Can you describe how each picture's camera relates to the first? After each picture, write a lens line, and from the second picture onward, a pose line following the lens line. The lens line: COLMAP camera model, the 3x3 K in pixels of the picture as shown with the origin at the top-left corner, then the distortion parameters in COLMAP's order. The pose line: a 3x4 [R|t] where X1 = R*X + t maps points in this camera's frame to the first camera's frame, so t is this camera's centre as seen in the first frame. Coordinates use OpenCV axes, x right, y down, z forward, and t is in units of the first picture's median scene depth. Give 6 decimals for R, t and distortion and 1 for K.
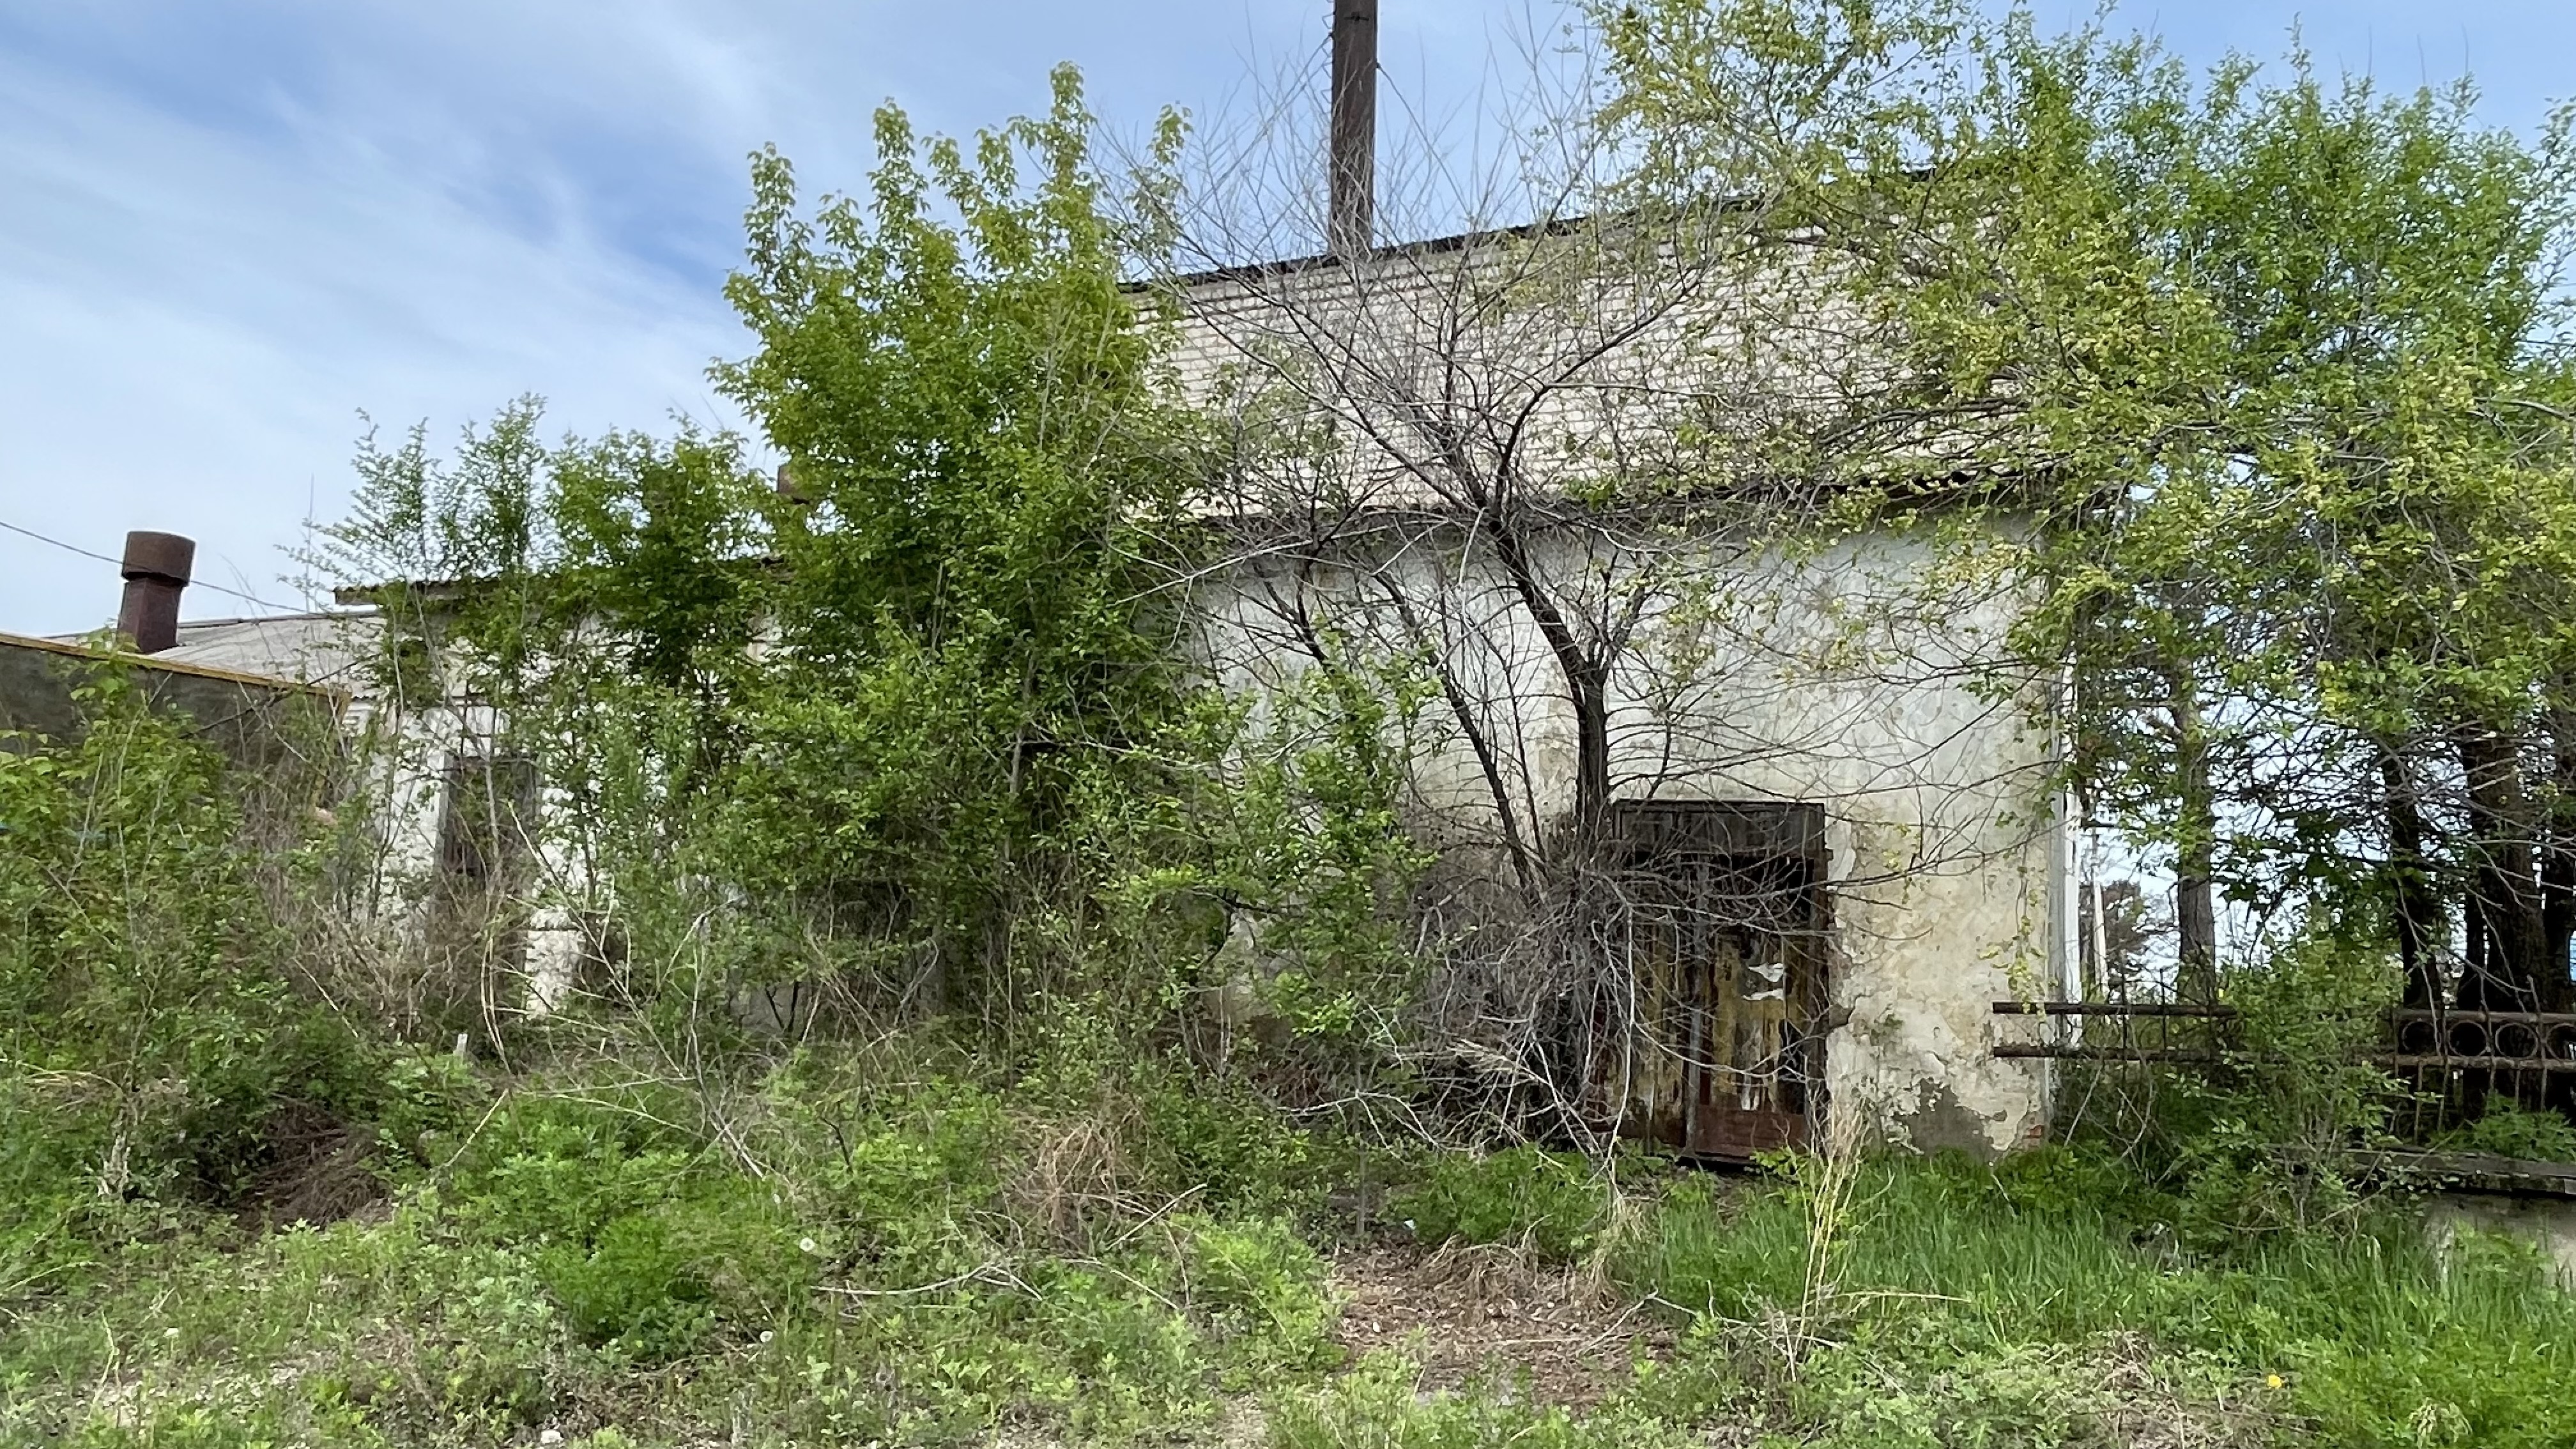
lens RADIAL K [[1825.1, 0, 1288.0], [0, 1825.1, 724.5], [0, 0, 1]] dist [0.006817, 0.001401]
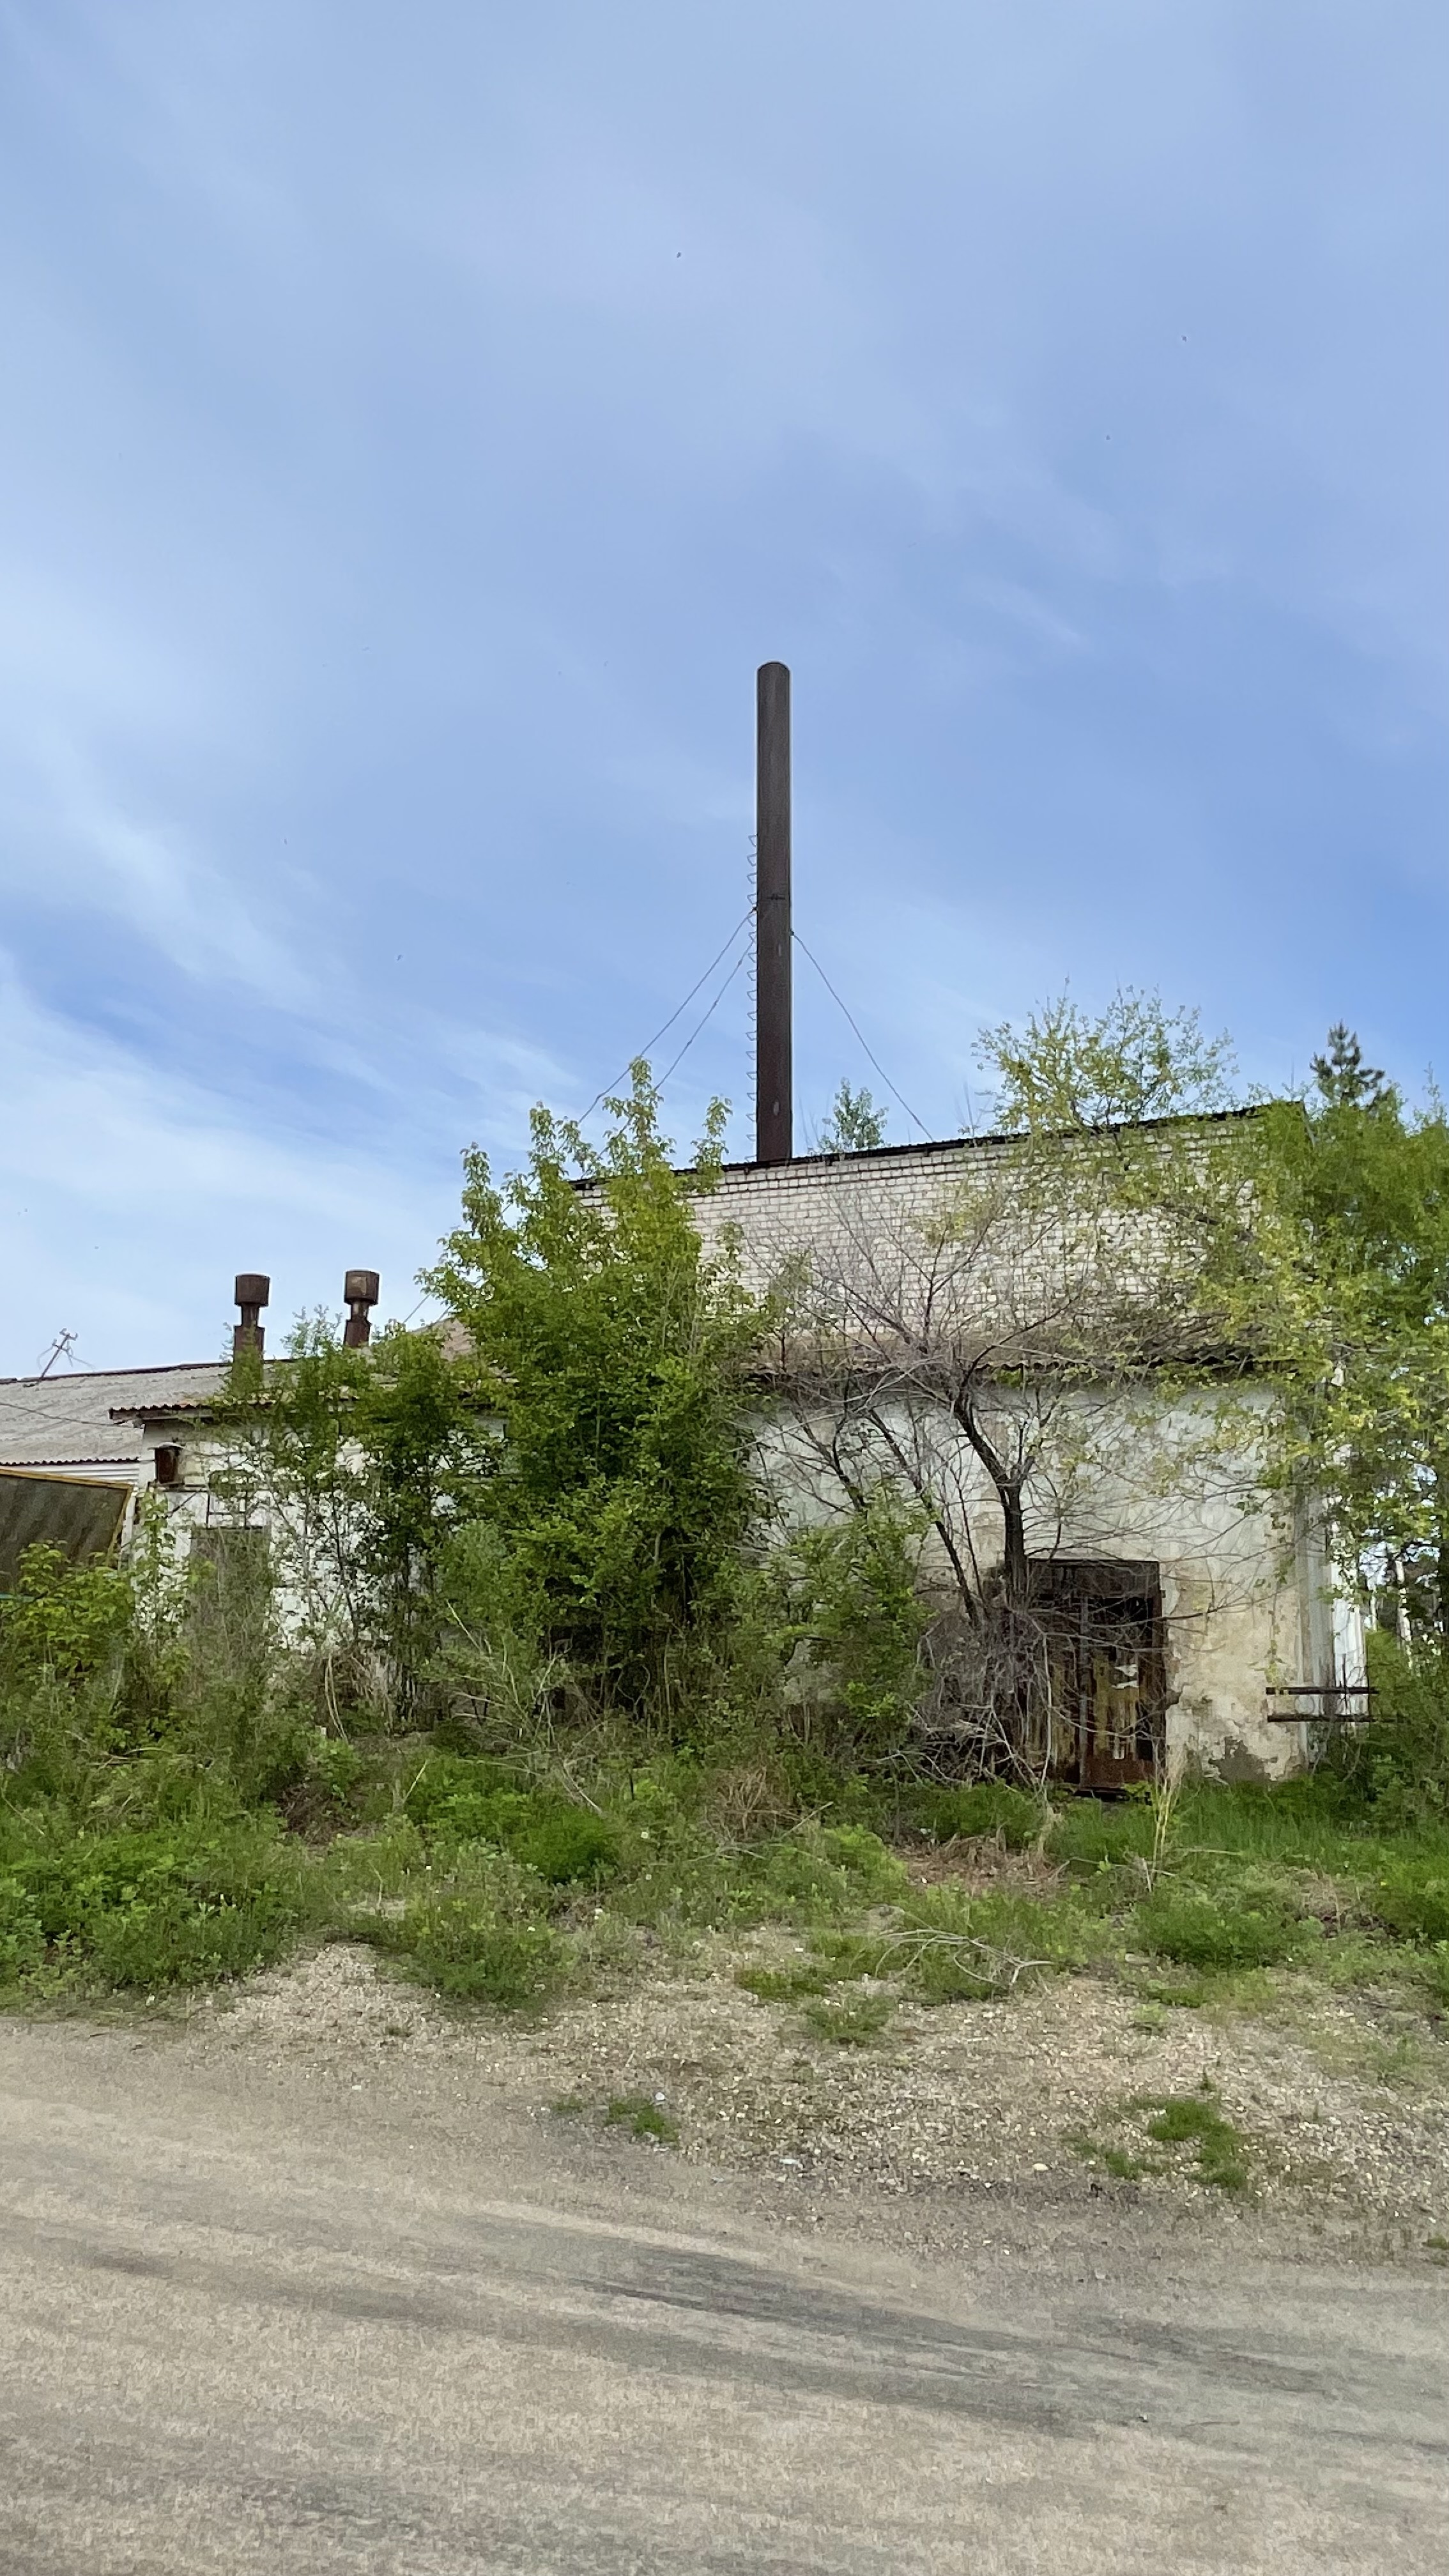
lens RADIAL K [[1701.8, 0, 724.5], [0, 1701.8, 1288.0], [0, 0, 1]] dist [0.001886, 0.000180]
pose [[0.999290, -0.012999, 0.035365, -0.135134], [0.015596, 0.997124, -0.074160, -0.091797], [-0.034299, 0.074659, 0.996619, -0.488007]]
